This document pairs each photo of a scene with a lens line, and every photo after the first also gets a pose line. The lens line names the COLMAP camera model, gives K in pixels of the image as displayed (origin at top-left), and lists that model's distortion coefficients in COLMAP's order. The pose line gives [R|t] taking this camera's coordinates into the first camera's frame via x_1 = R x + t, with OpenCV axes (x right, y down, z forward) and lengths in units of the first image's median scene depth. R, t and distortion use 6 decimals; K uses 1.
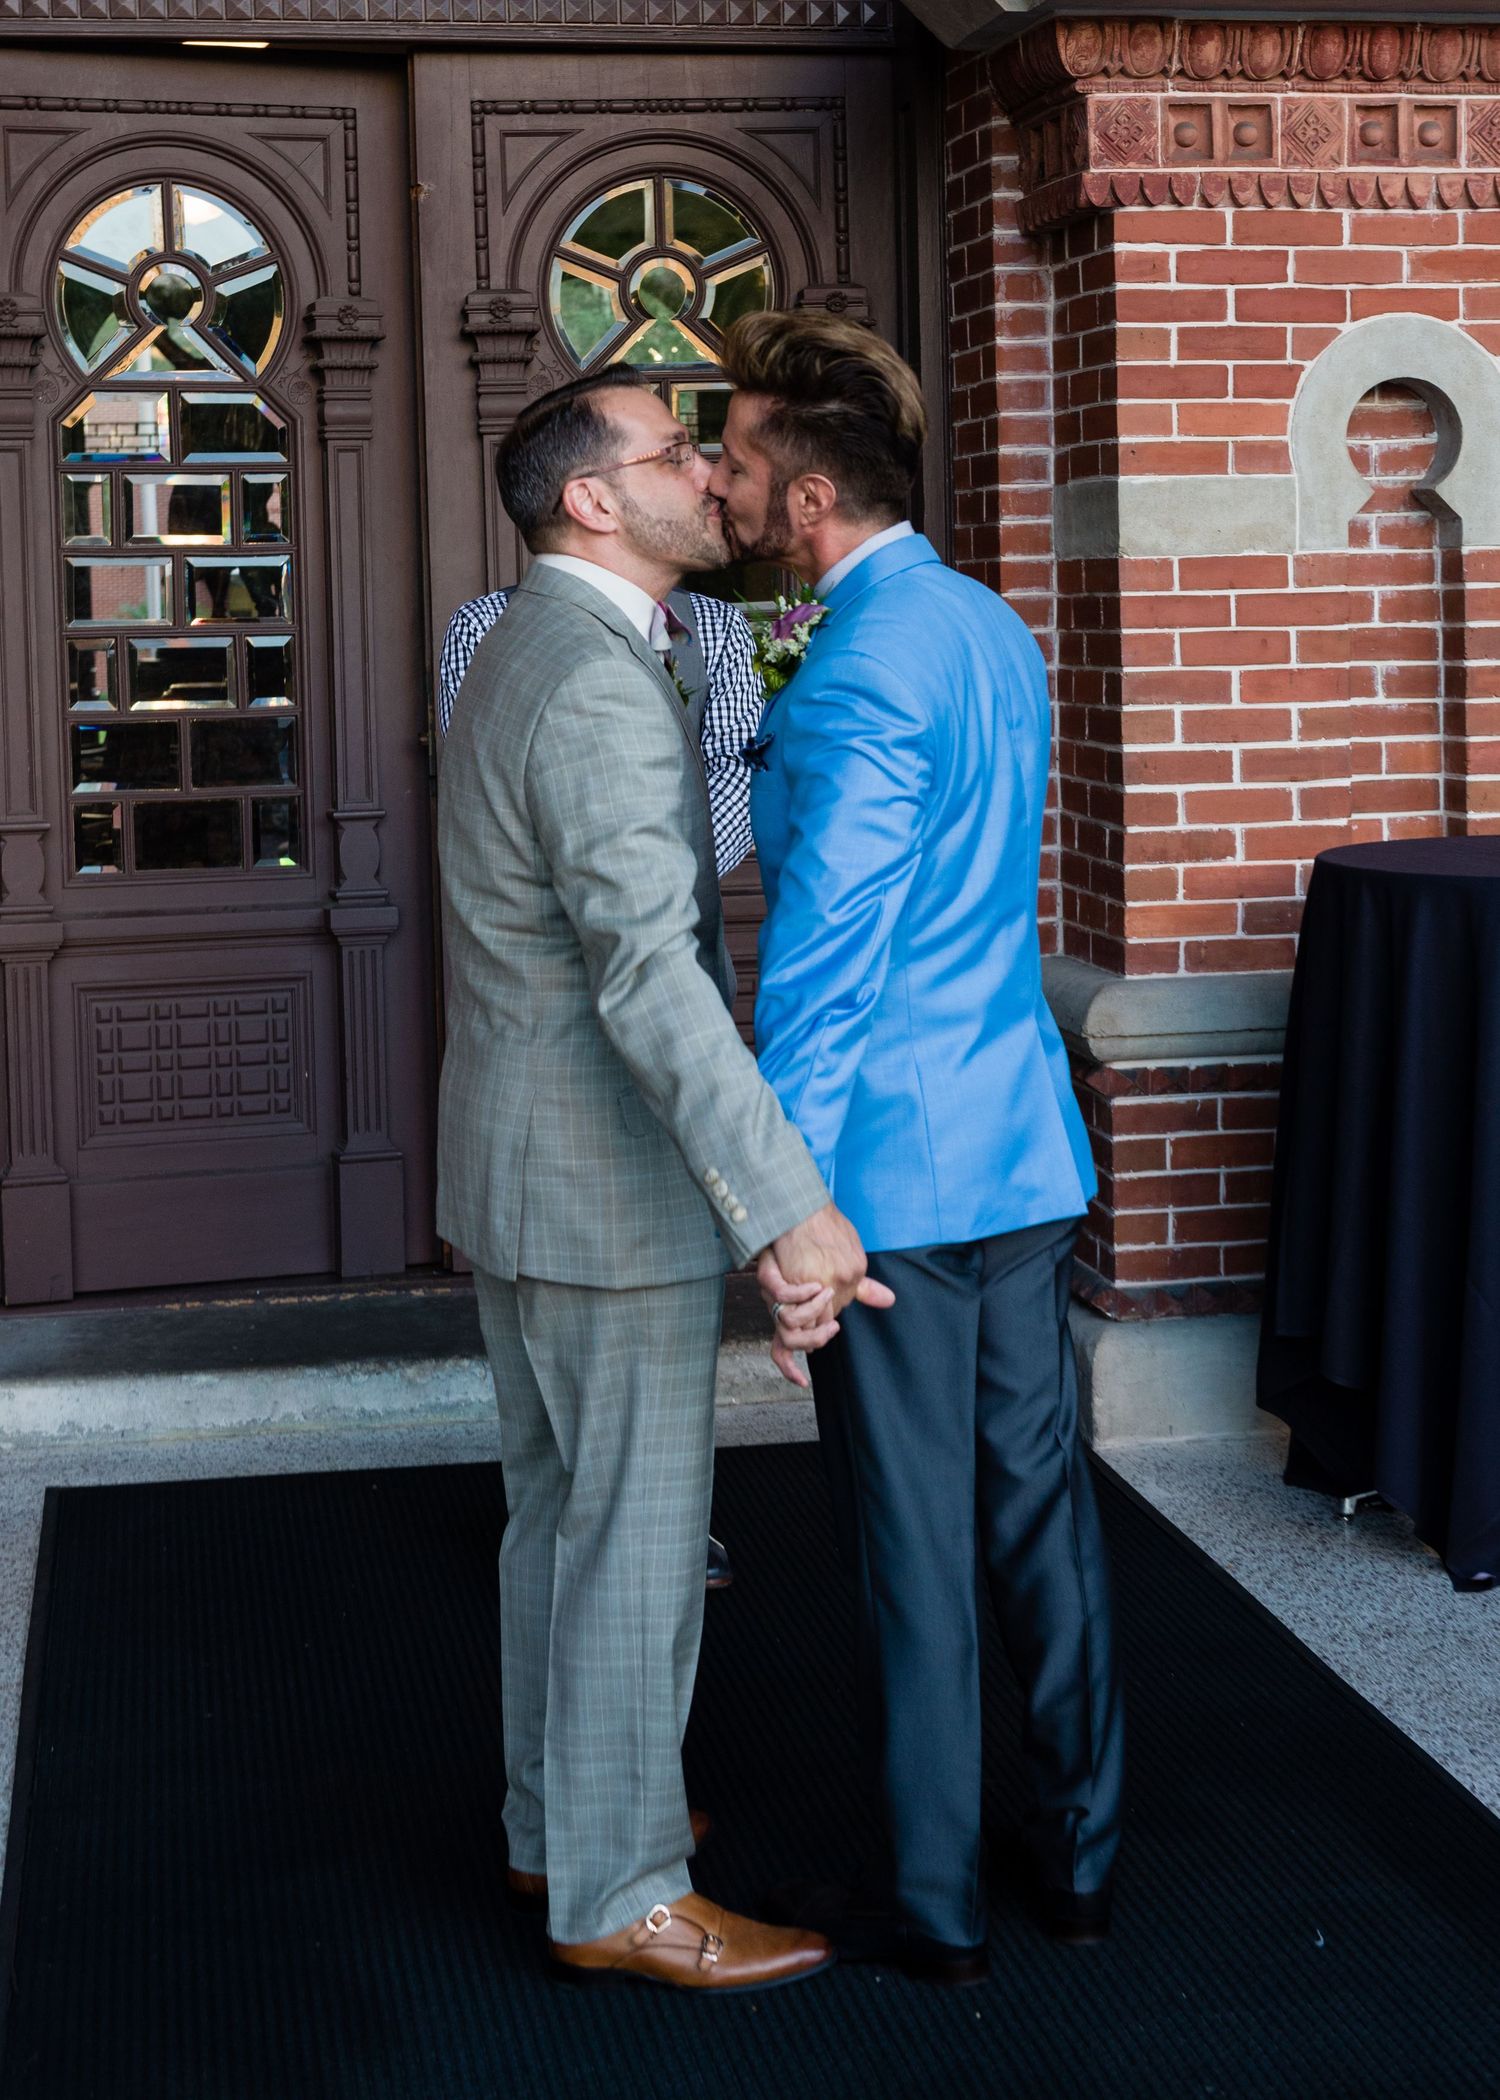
lens RADIAL K [[3207.1, 0, 700.4], [0, 3207.1, 842.7], [0, 0, 1]] dist [-0.026010, 0.000000]
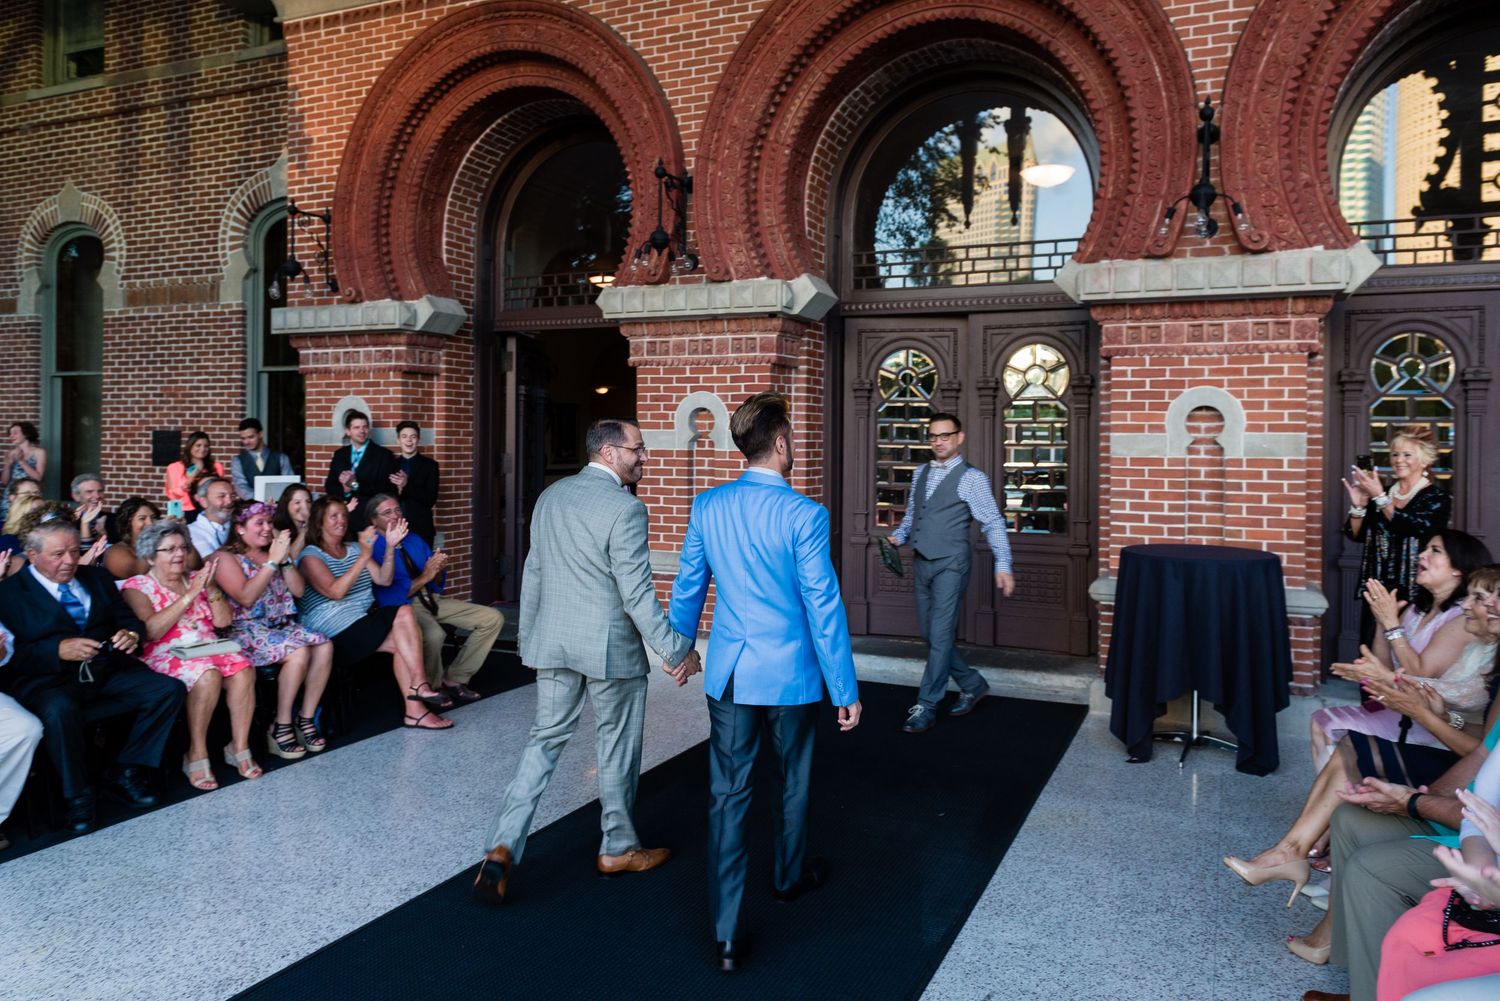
lens RADIAL K [[981.9, 0, 741.3], [0, 981.9, 455.6], [0, 0, 1]] dist [-0.000154, -0.001623]
pose [[0.831655, 0.037192, -0.554046, 0.387149], [-0.073076, 0.996407, -0.042804, -0.014401], [0.550463, 0.076085, 0.831385, -0.109626]]
